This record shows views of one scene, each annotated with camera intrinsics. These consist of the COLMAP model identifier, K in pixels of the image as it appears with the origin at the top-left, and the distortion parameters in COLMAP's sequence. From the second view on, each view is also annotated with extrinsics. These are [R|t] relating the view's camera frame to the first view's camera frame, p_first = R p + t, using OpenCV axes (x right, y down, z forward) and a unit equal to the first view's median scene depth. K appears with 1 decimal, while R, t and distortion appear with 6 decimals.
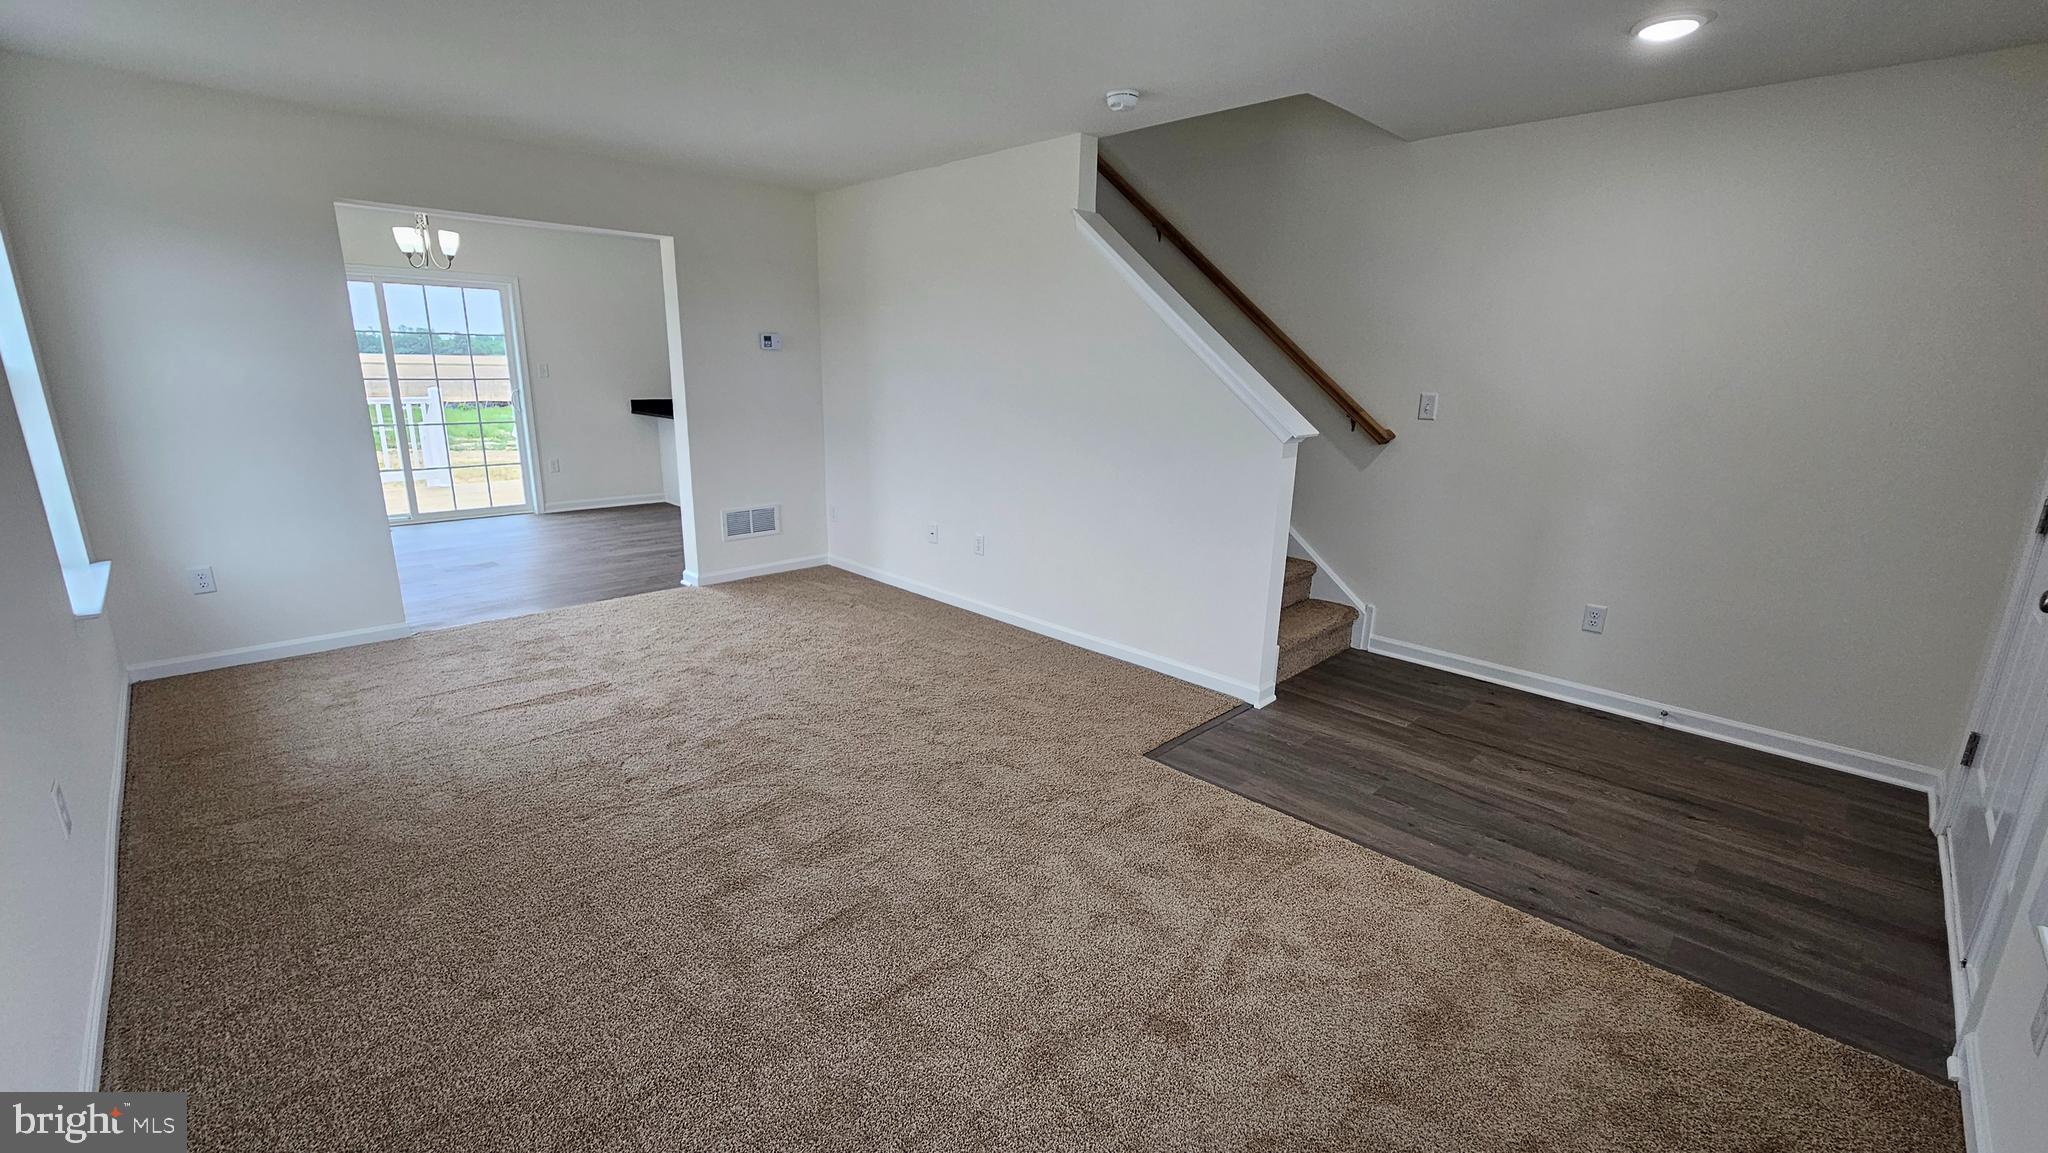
lens RADIAL K [[843.7, 0, 1025.9], [0, 843.7, 579.7], [0, 0, 1]] dist [0.000562, 0.000190]
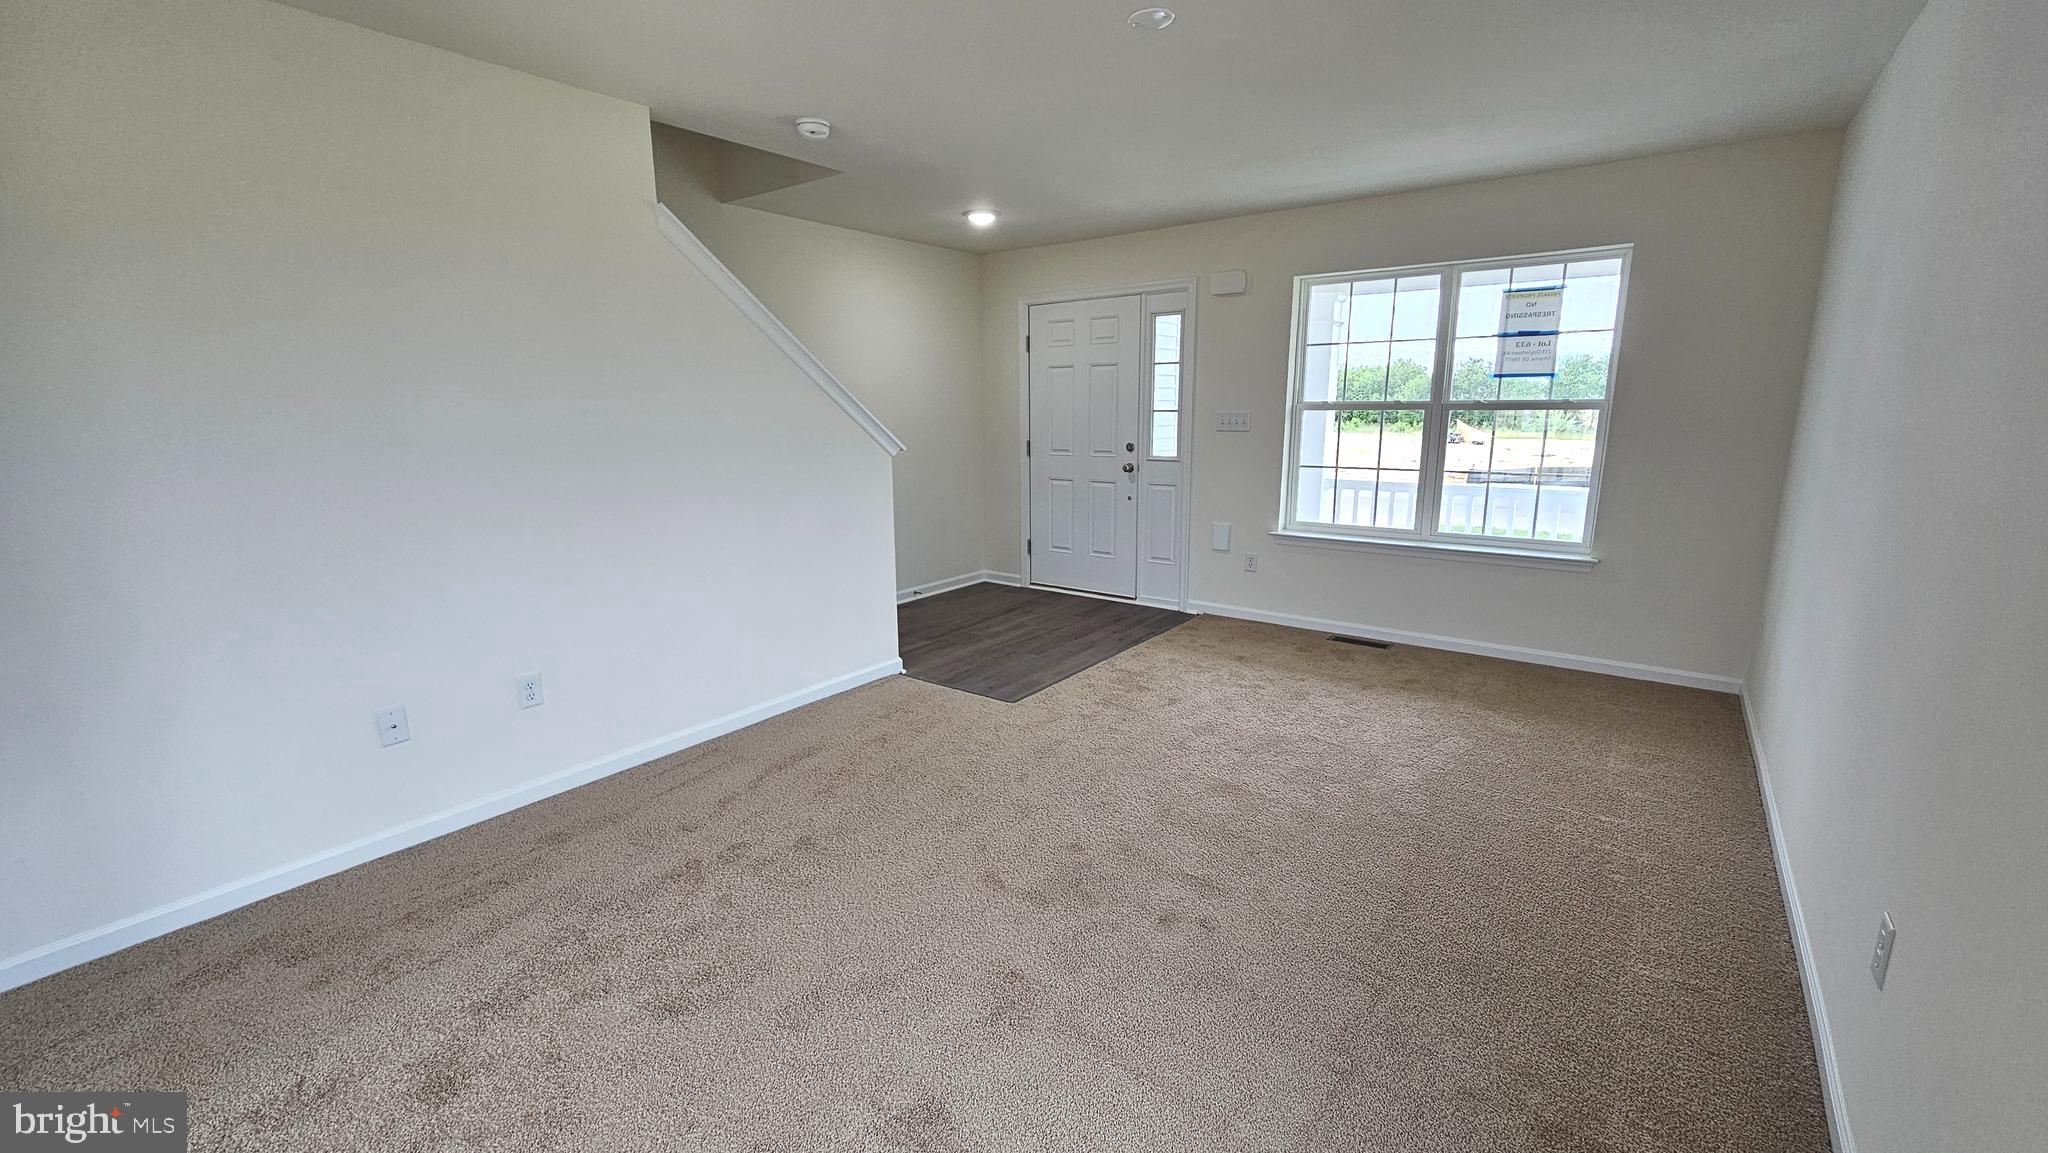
lens RADIAL K [[843.7, 0, 1010.4], [0, 843.7, 571.2], [0, 0, 1]] dist [0.000562, 0.000190]
pose [[-0.122780, -0.218402, 0.968104, -1.057666], [0.253586, 0.936199, 0.243365, -0.288365], [-0.959489, 0.275378, -0.059563, 1.050294]]
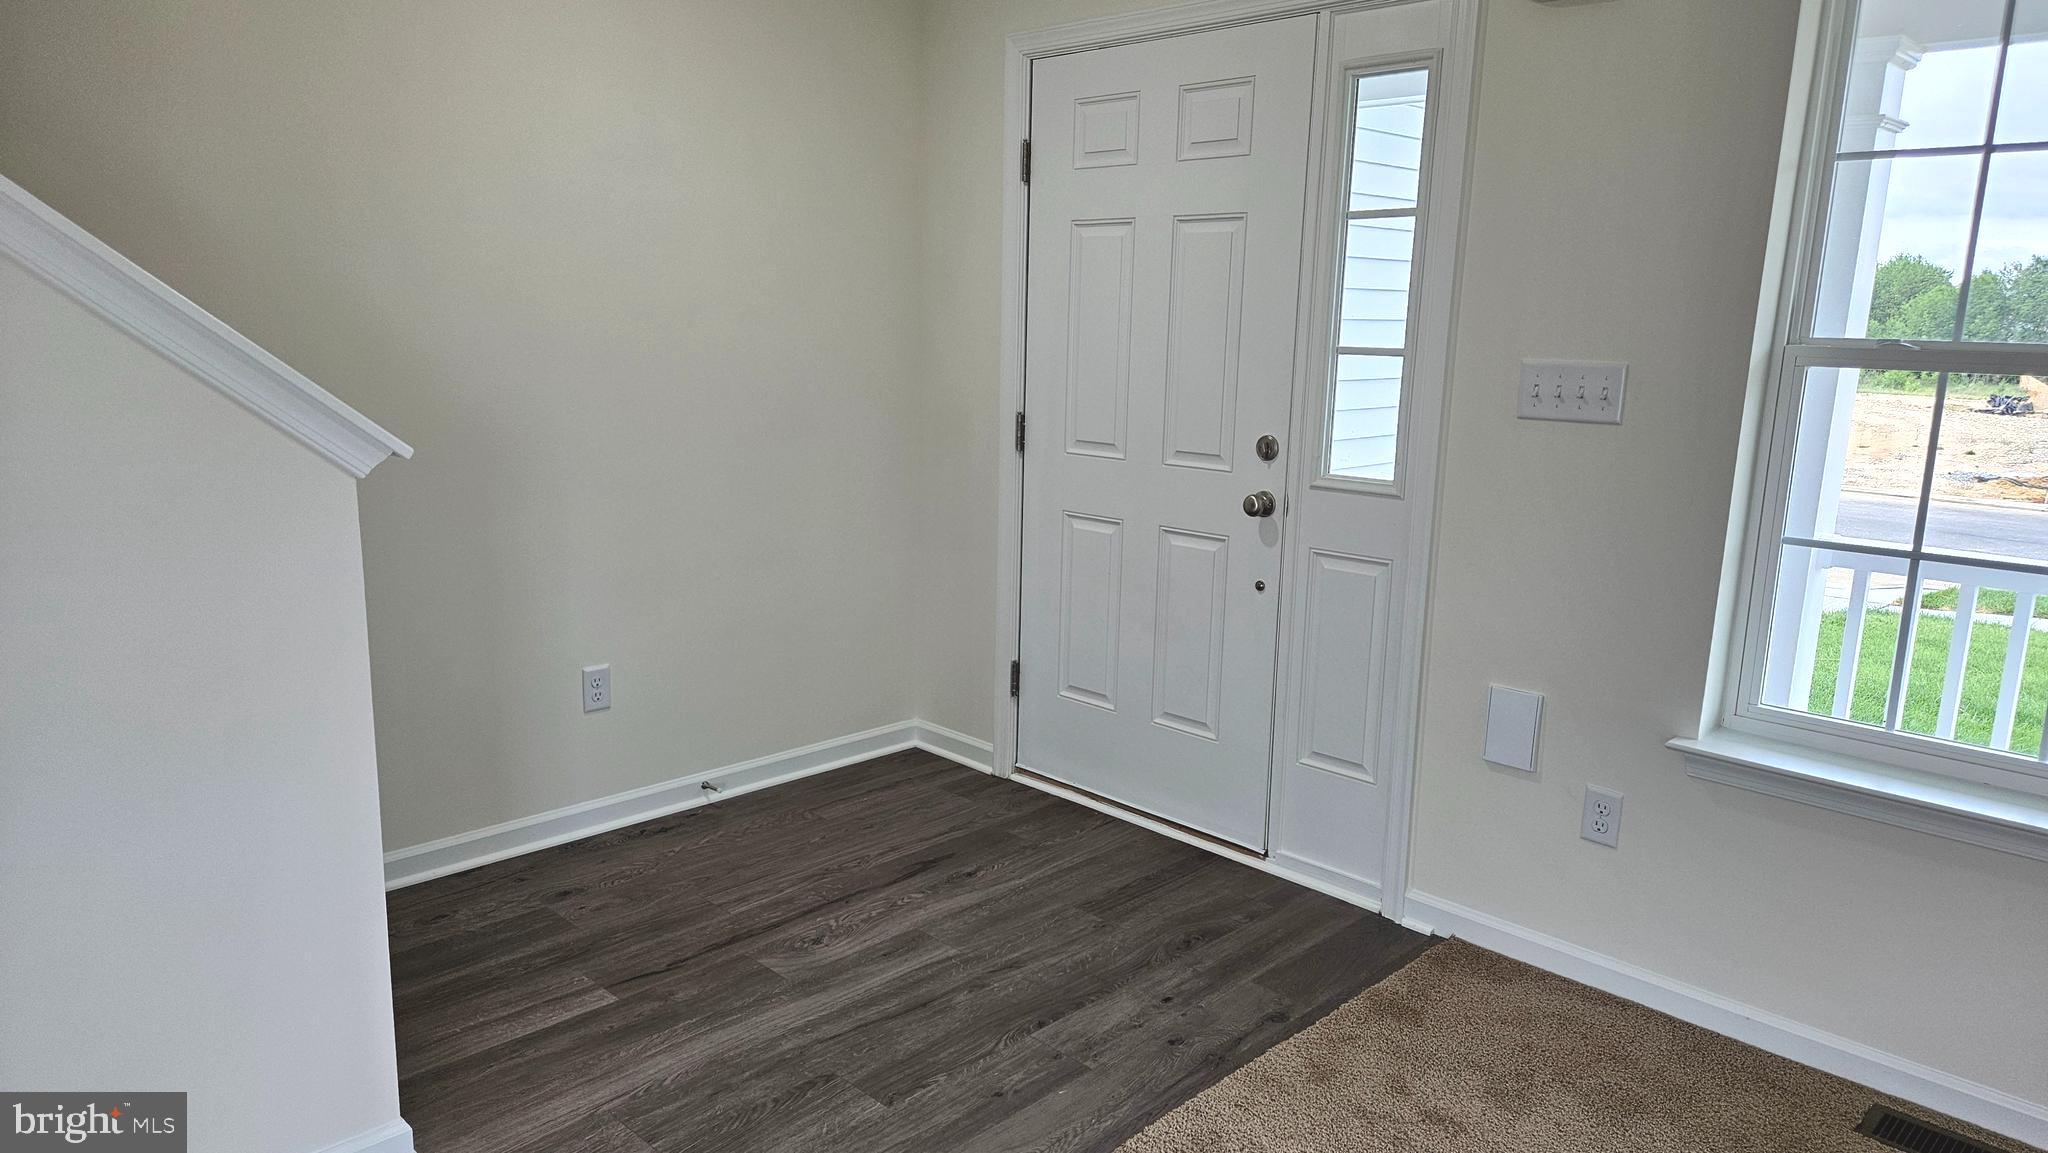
lens RADIAL K [[1373.3, 0, 1016.2], [0, 1373.3, 584.2], [0, 0, 1]] dist [0.061398, -0.019186]
pose [[0.003611, -0.219112, 0.975693, -0.326666], [0.225301, 0.950791, 0.212686, -0.200257], [-0.974283, 0.219057, 0.052800, 0.772026]]
